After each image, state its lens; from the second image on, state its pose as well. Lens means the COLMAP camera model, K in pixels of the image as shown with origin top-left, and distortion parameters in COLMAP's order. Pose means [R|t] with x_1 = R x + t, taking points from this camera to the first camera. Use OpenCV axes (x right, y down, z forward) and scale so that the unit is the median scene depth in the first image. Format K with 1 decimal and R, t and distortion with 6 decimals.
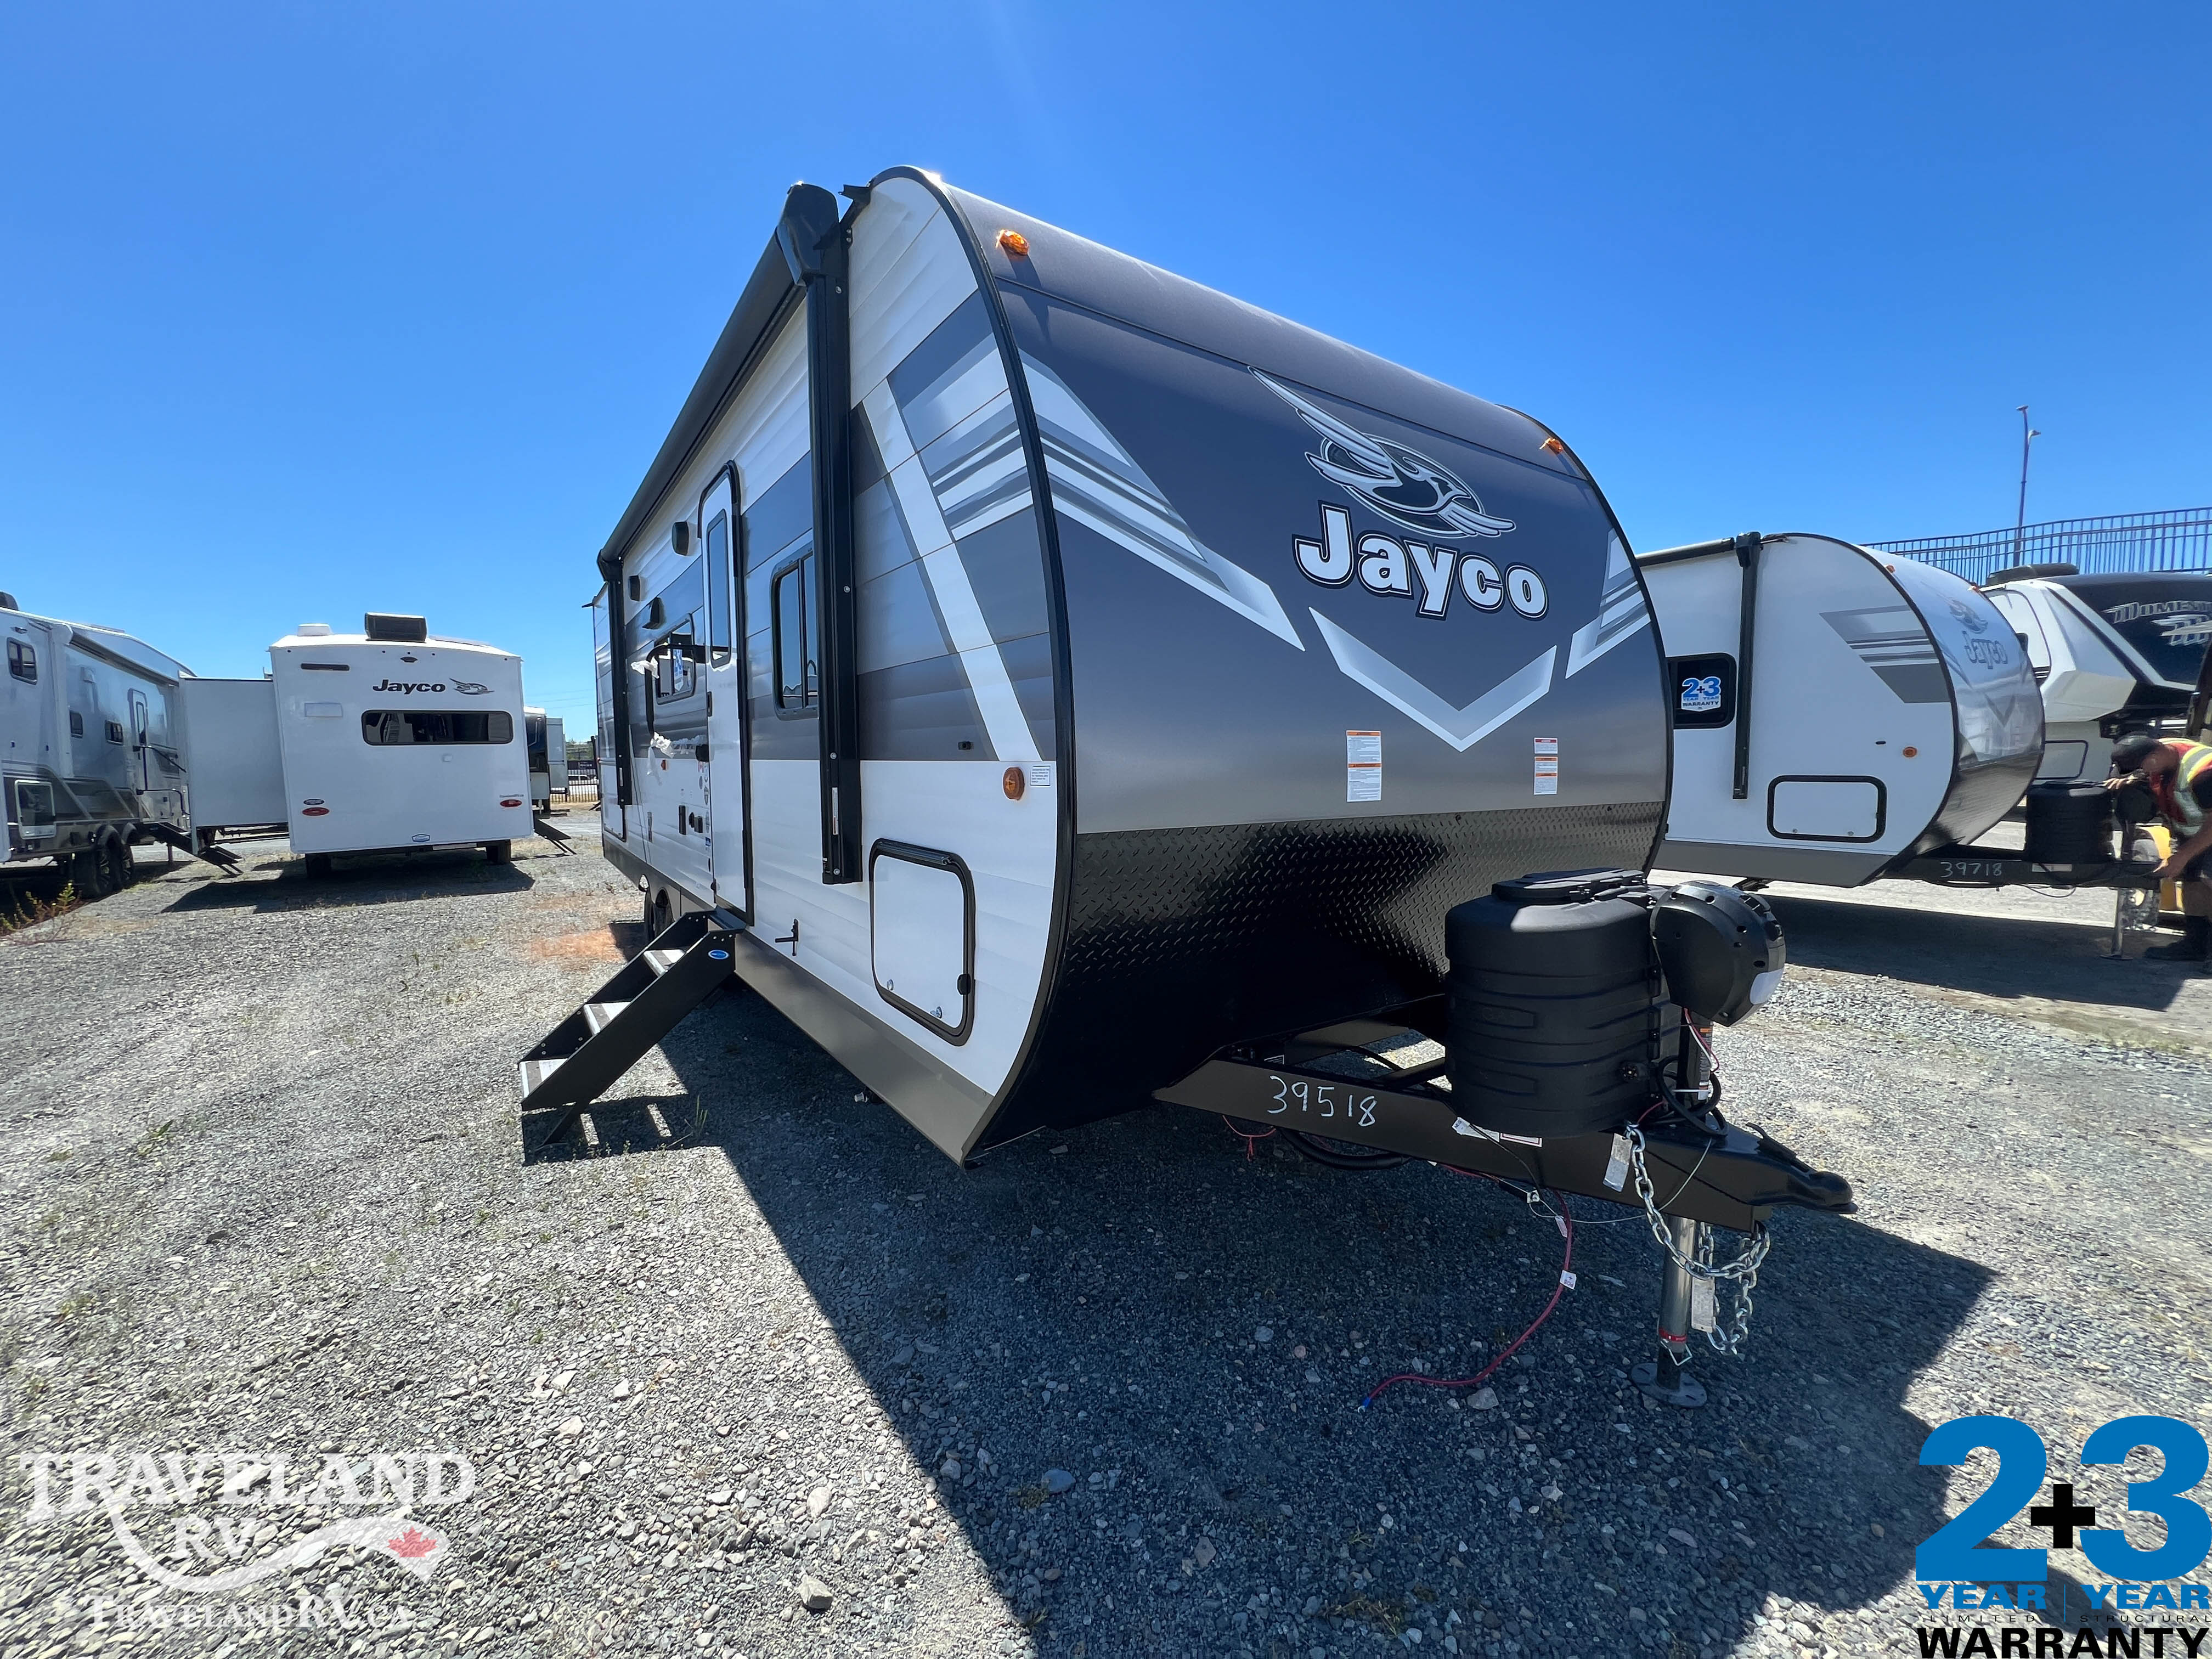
lens RADIAL K [[884.6, 0, 1104.5], [0, 884.6, 824.9], [0, 0, 1]] dist [-0.003814, 0.000460]
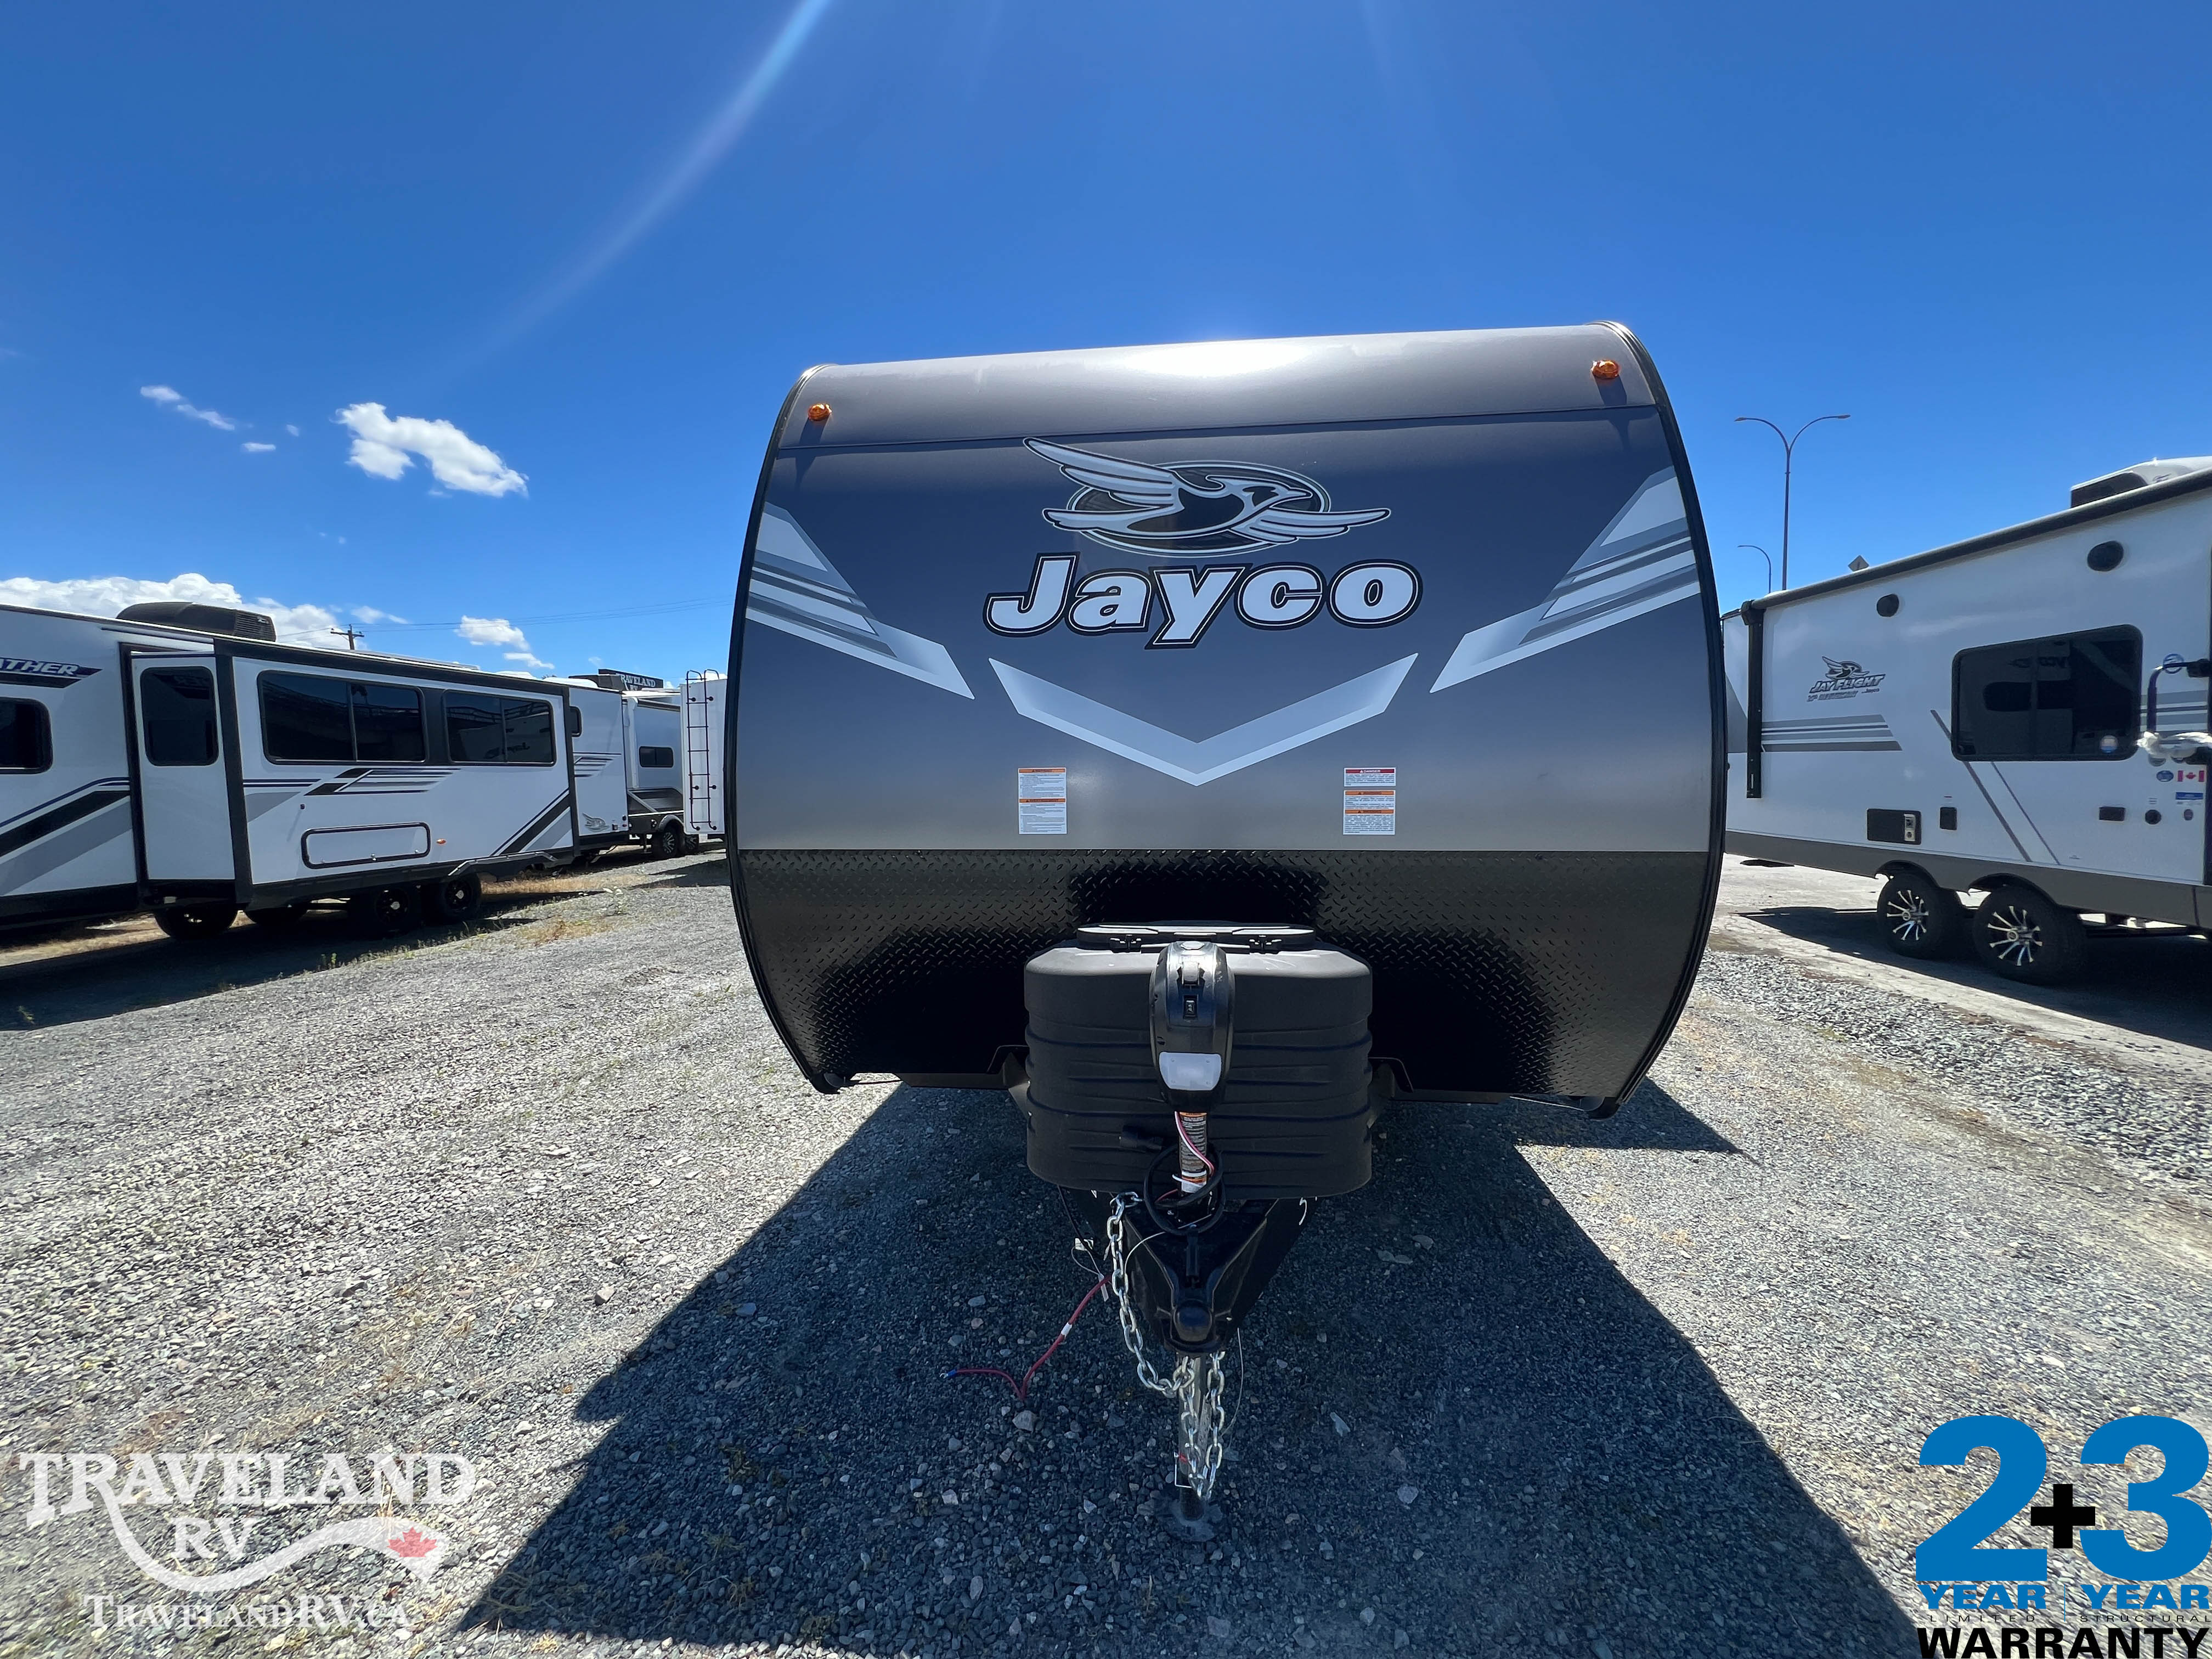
lens RADIAL K [[884.6, 0, 1099.8], [0, 884.6, 825.1], [0, 0, 1]] dist [-0.003814, 0.000460]
pose [[0.756566, 0.038576, -0.652778, 0.950814], [-0.040151, 0.999115, 0.012508, -0.049186], [0.652683, 0.016747, 0.757446, 0.220933]]
